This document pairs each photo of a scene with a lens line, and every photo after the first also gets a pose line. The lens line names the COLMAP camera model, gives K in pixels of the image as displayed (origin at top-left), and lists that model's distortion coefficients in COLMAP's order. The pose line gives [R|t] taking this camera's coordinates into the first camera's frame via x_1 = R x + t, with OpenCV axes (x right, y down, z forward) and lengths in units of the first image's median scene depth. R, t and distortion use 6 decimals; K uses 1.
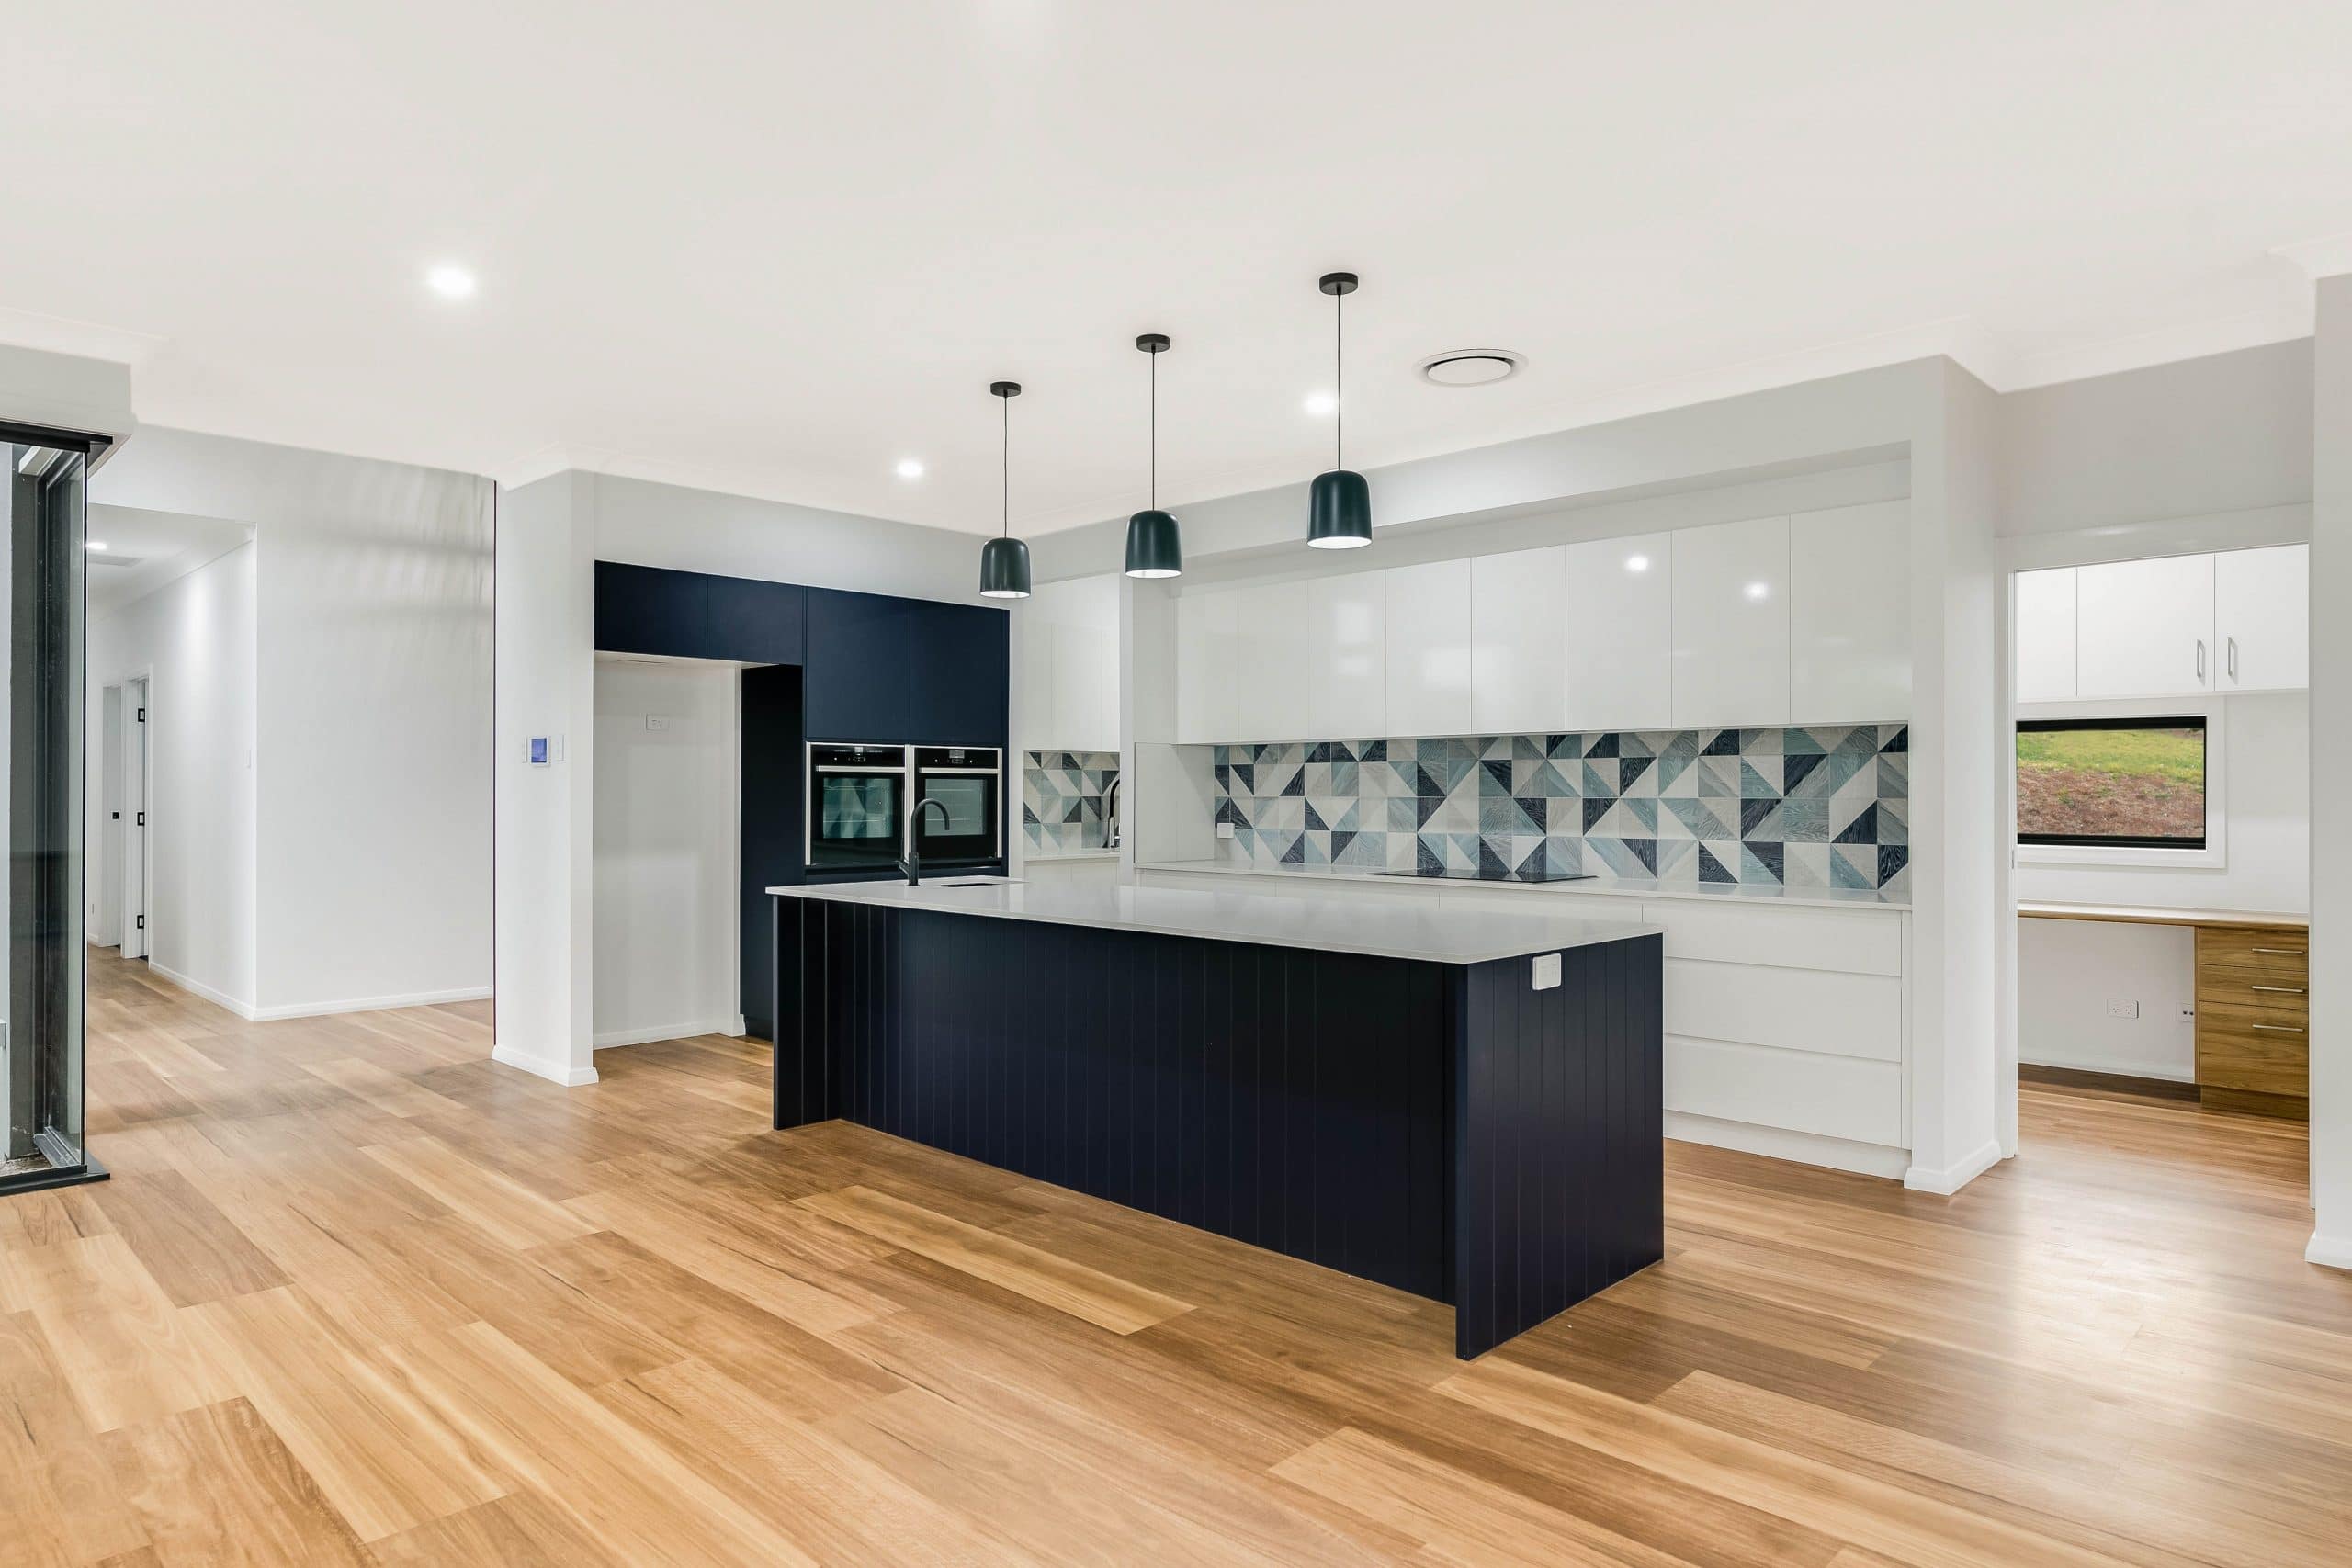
lens RADIAL K [[1389.2, 0, 1176.0], [0, 1389.2, 784.0], [0, 0, 1]] dist [-0.002525, 0.000144]
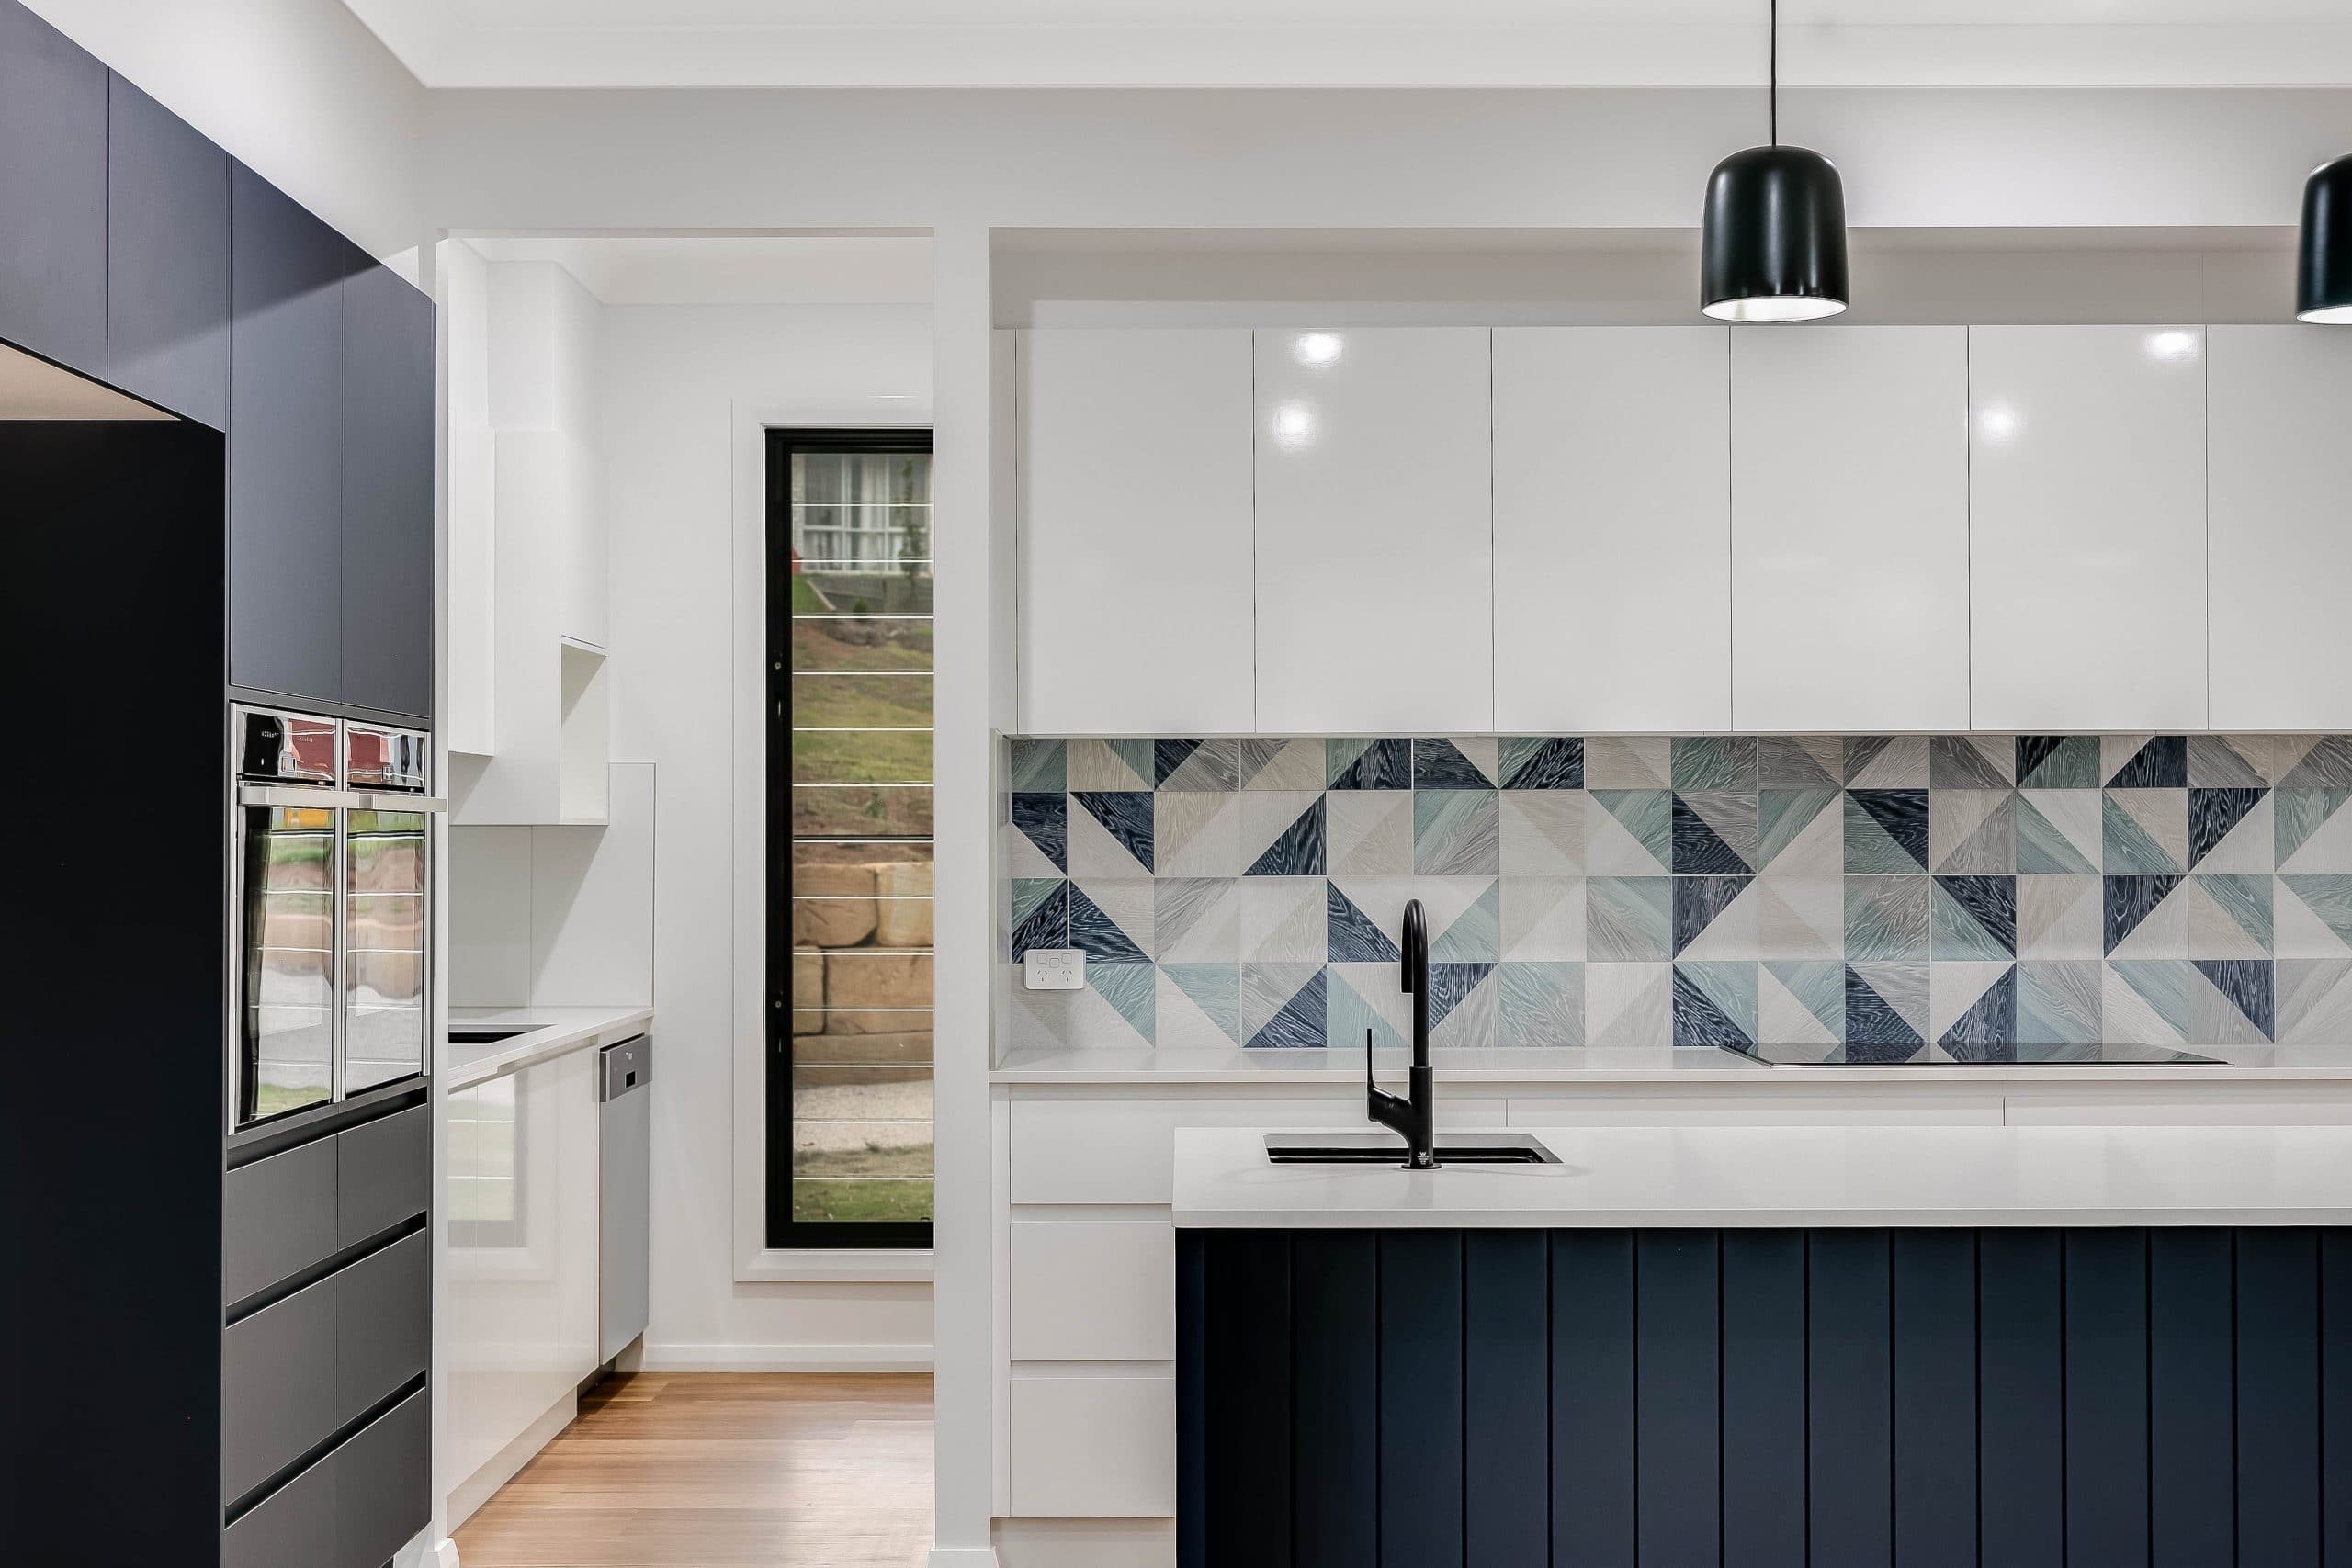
lens RADIAL K [[3350.9, 0, 1176.0], [0, 3350.9, 784.0], [0, 0, 1]] dist [0.006966, -0.041814]
pose [[0.714698, 0.006666, 0.699402, -0.711641], [-0.000283, 0.999957, -0.009241, -0.009730], [-0.699433, 0.006406, 0.714669, 0.428112]]
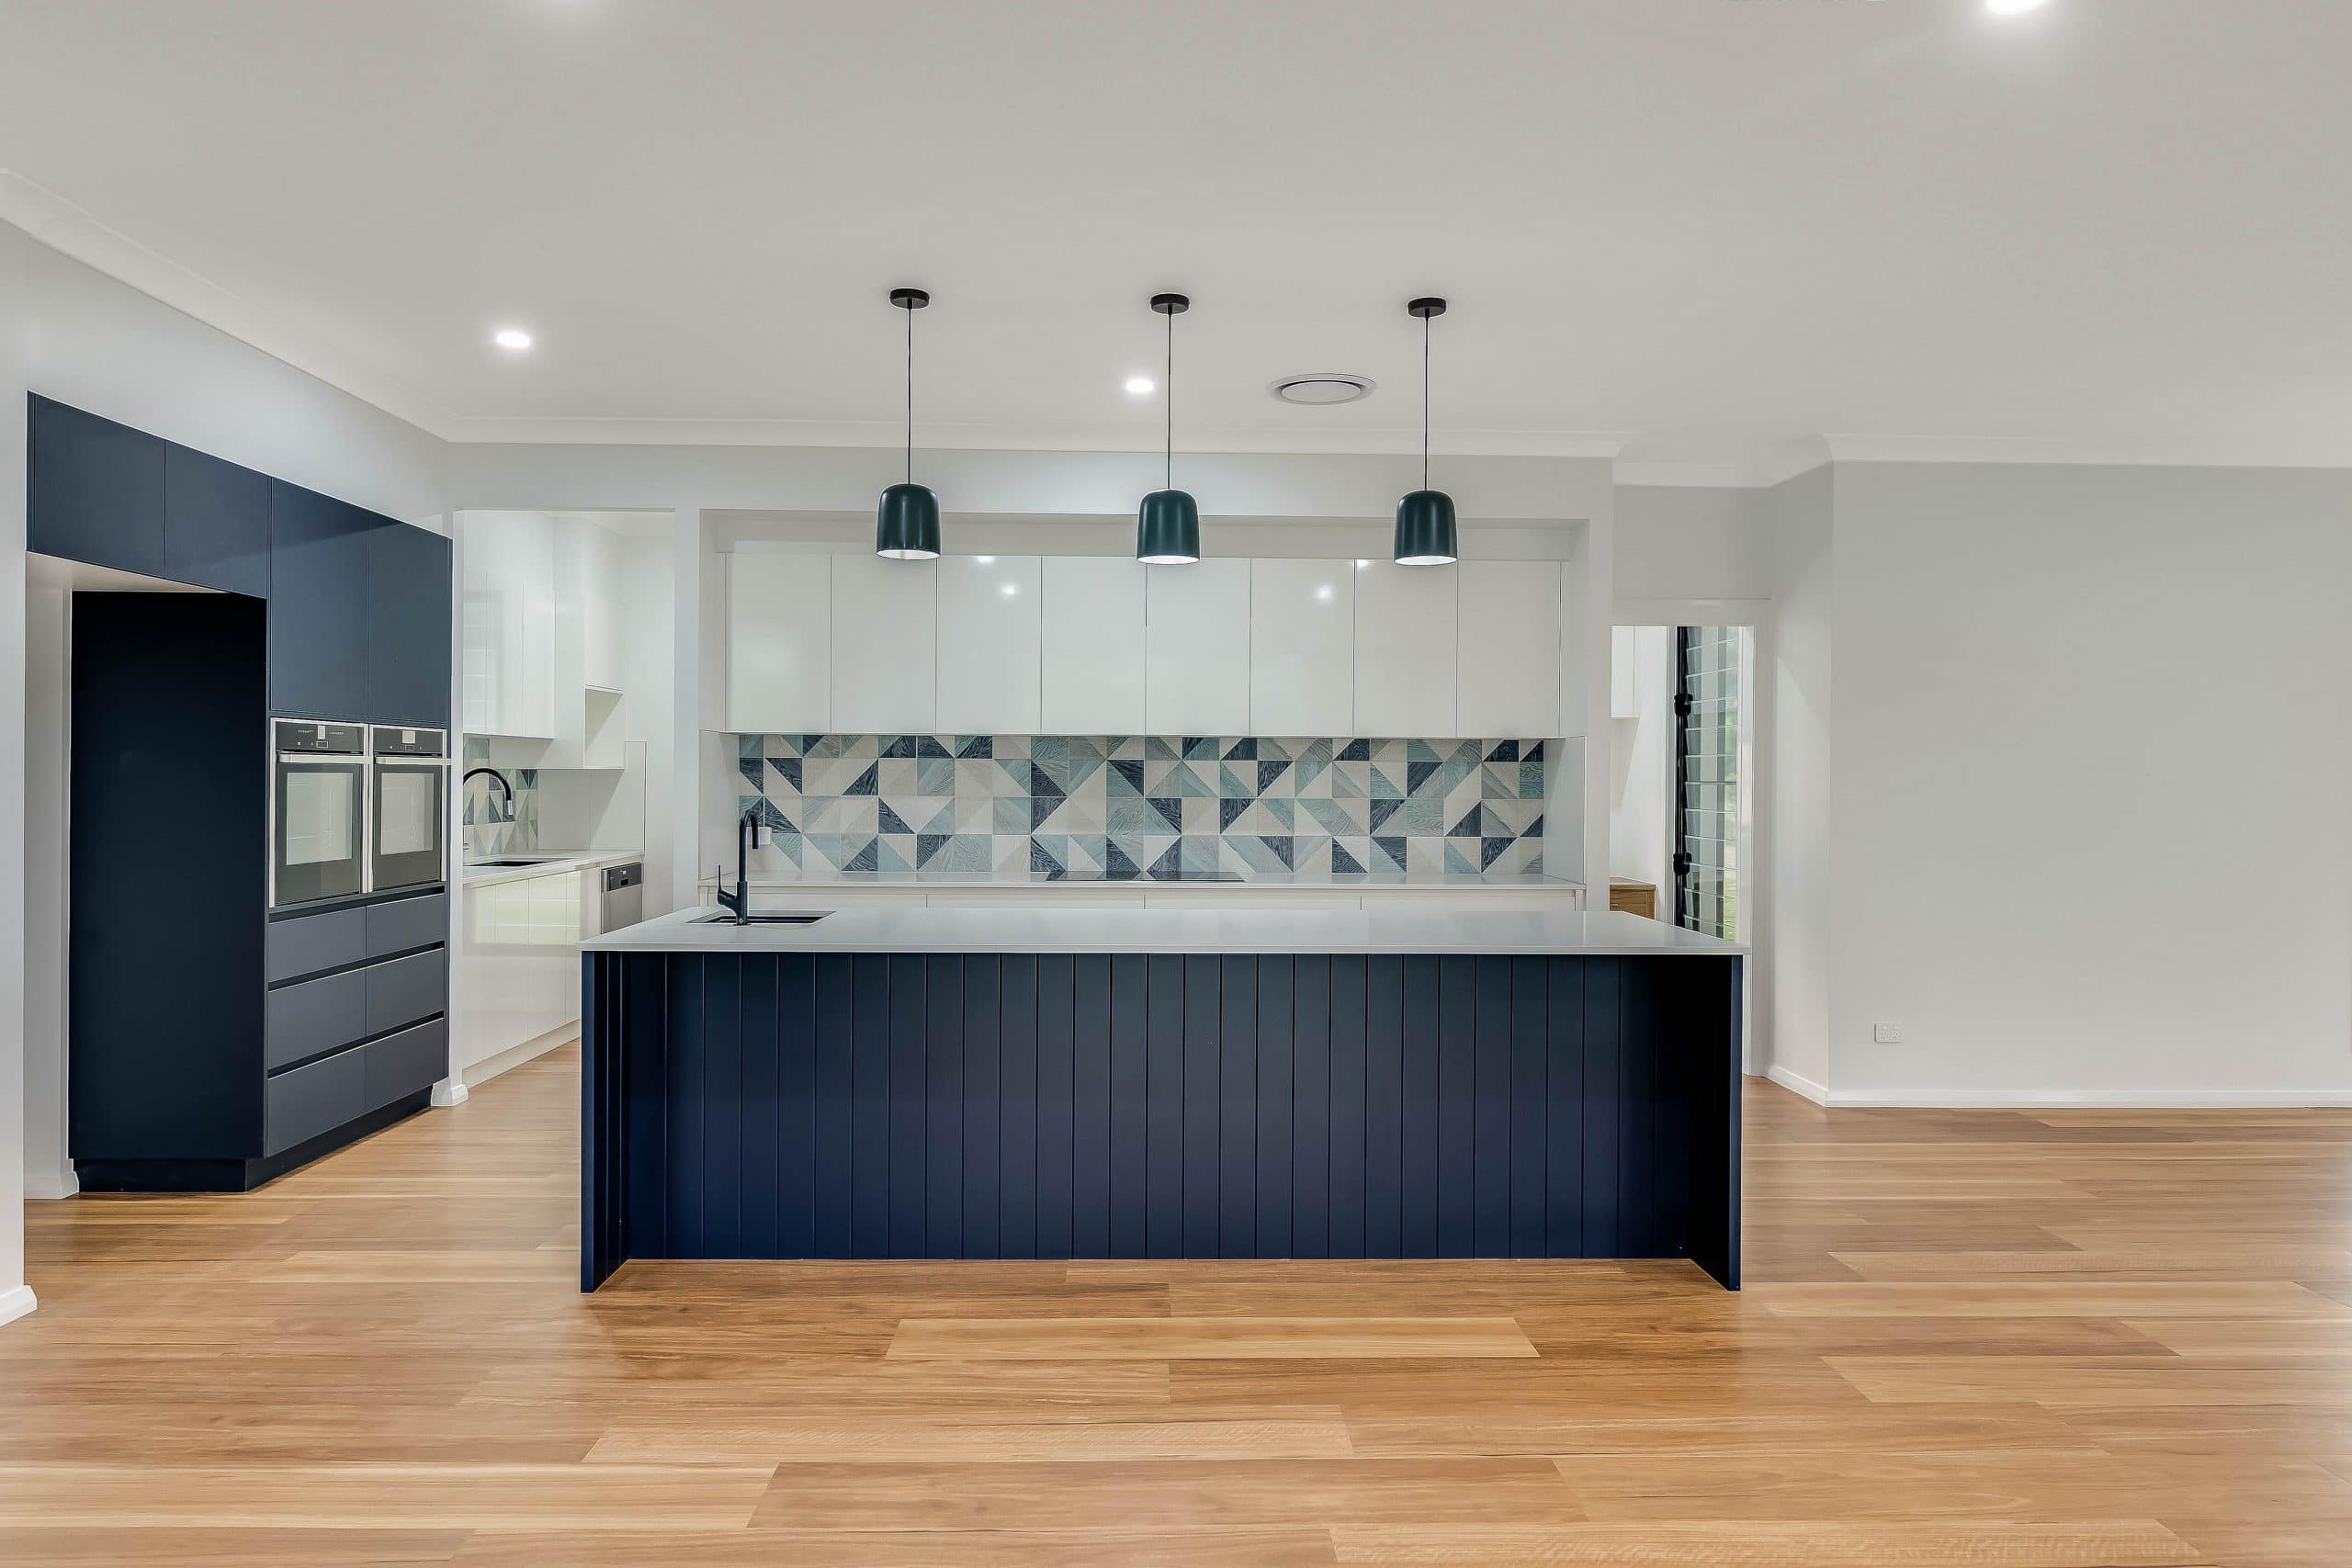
lens RADIAL K [[1477.4, 0, 1176.0], [0, 1477.4, 784.0], [0, 0, 1]] dist [-0.001127, 0.000507]
pose [[0.696514, -0.001412, 0.717541, -0.539049], [-0.009686, 0.999888, 0.011369, -0.013209], [-0.717477, -0.014869, 0.696423, 0.249828]]
